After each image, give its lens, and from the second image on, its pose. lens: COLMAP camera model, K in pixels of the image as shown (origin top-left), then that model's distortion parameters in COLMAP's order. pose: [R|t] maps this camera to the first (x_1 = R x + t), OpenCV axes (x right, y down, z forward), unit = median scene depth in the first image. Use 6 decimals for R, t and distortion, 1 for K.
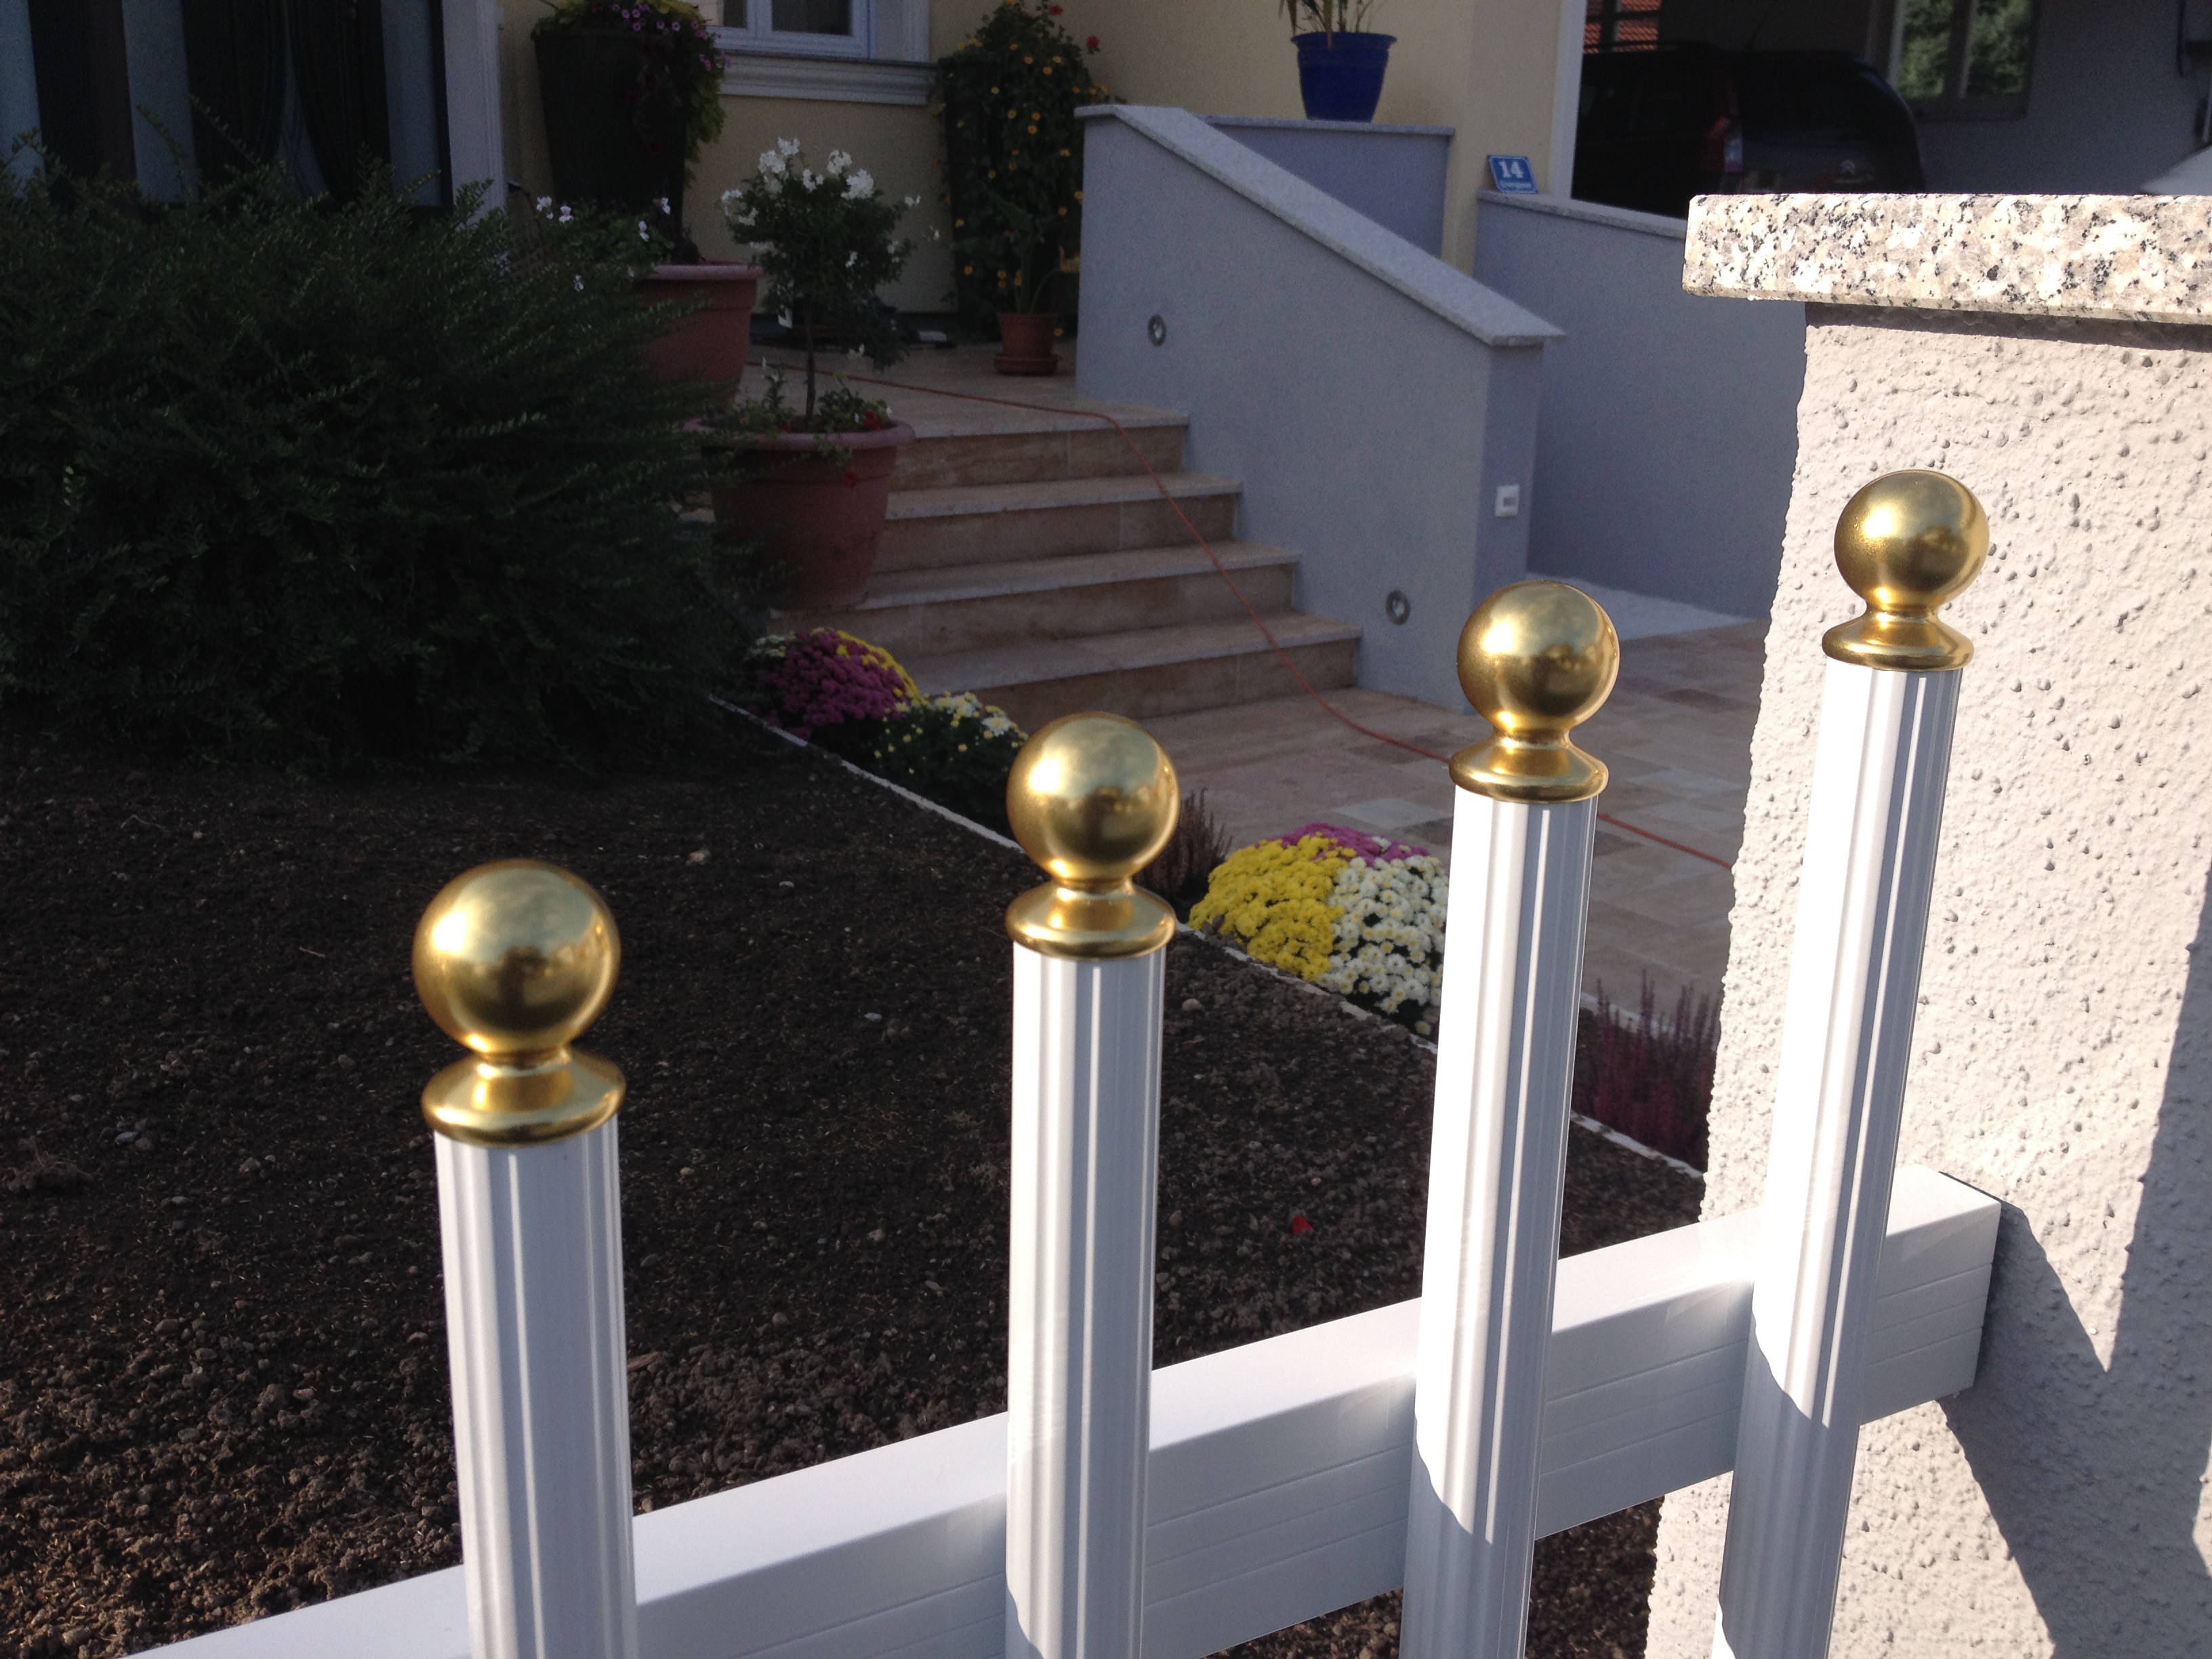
lens RADIAL K [[2152.7, 0, 1102.9], [0, 2152.7, 839.9], [0, 0, 1]] dist [0.104379, -0.247209]
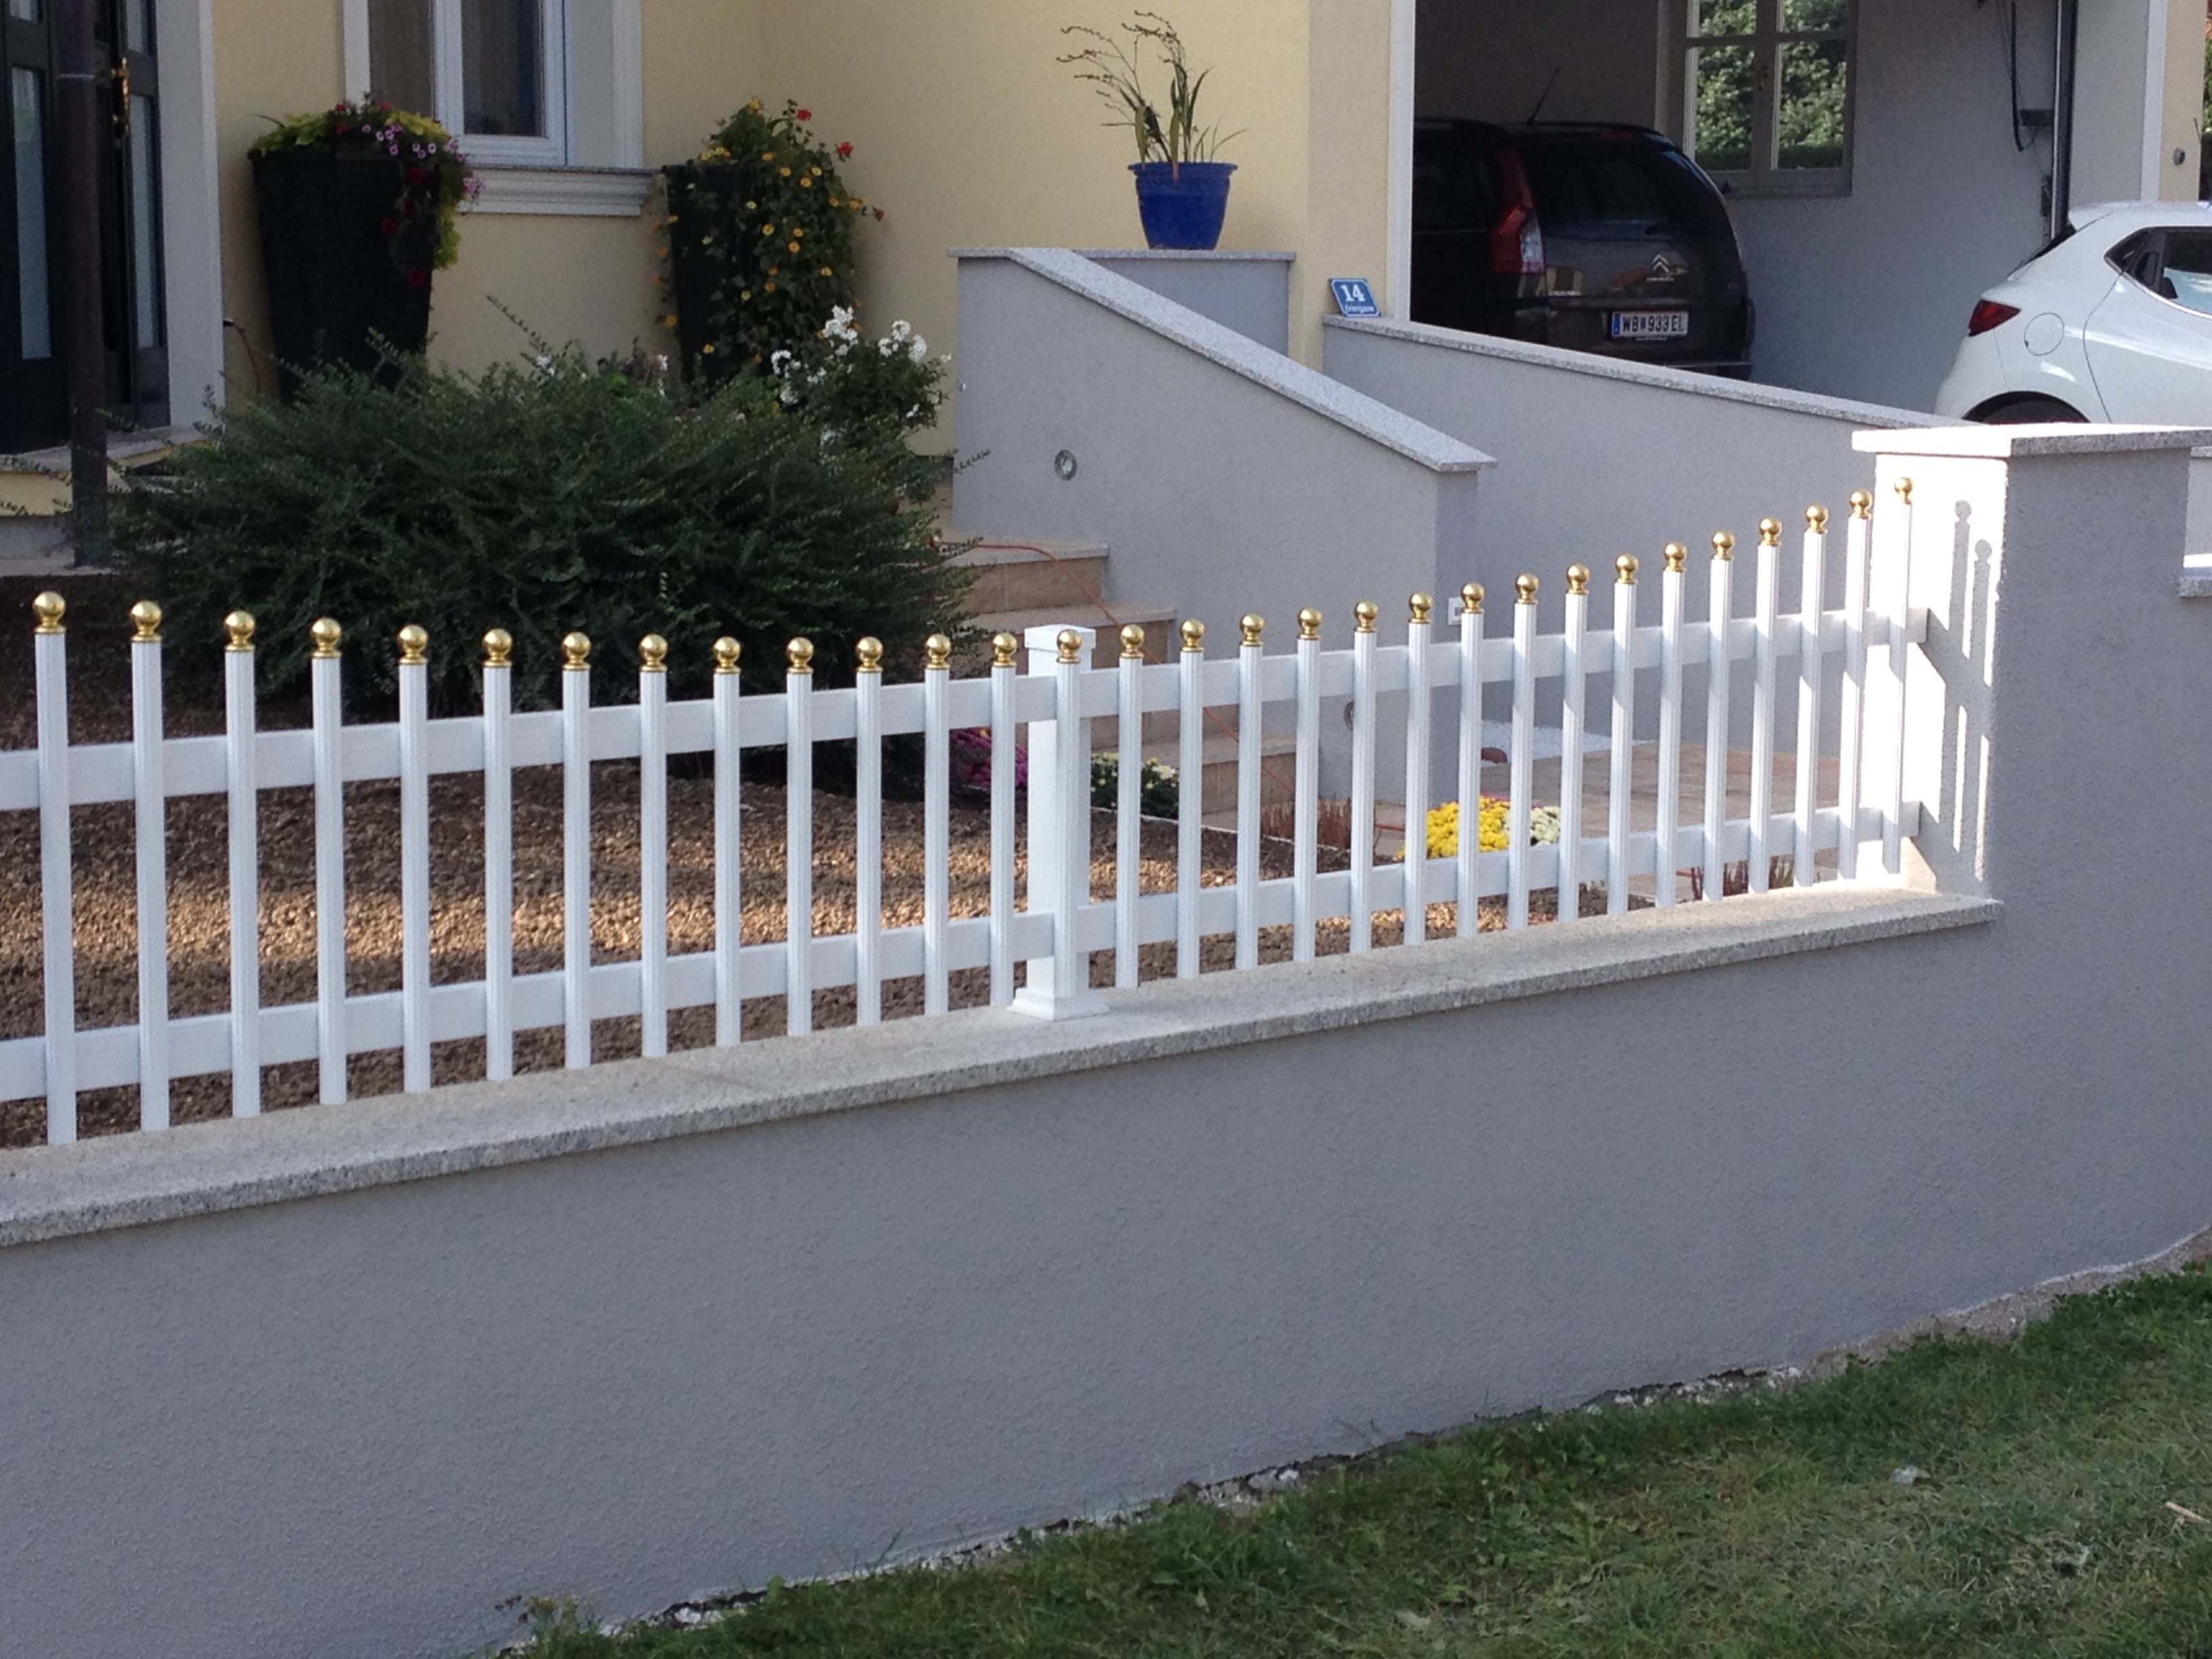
lens RADIAL K [[4093.1, 0, 1106.0], [0, 4093.1, 829.5], [0, 0, 1]] dist [0.080355, 0.070563]
pose [[0.976886, -0.041945, 0.209604, -0.294531], [0.071179, 0.988430, -0.133937, 0.151126], [-0.201561, 0.145760, 0.968570, -0.660615]]
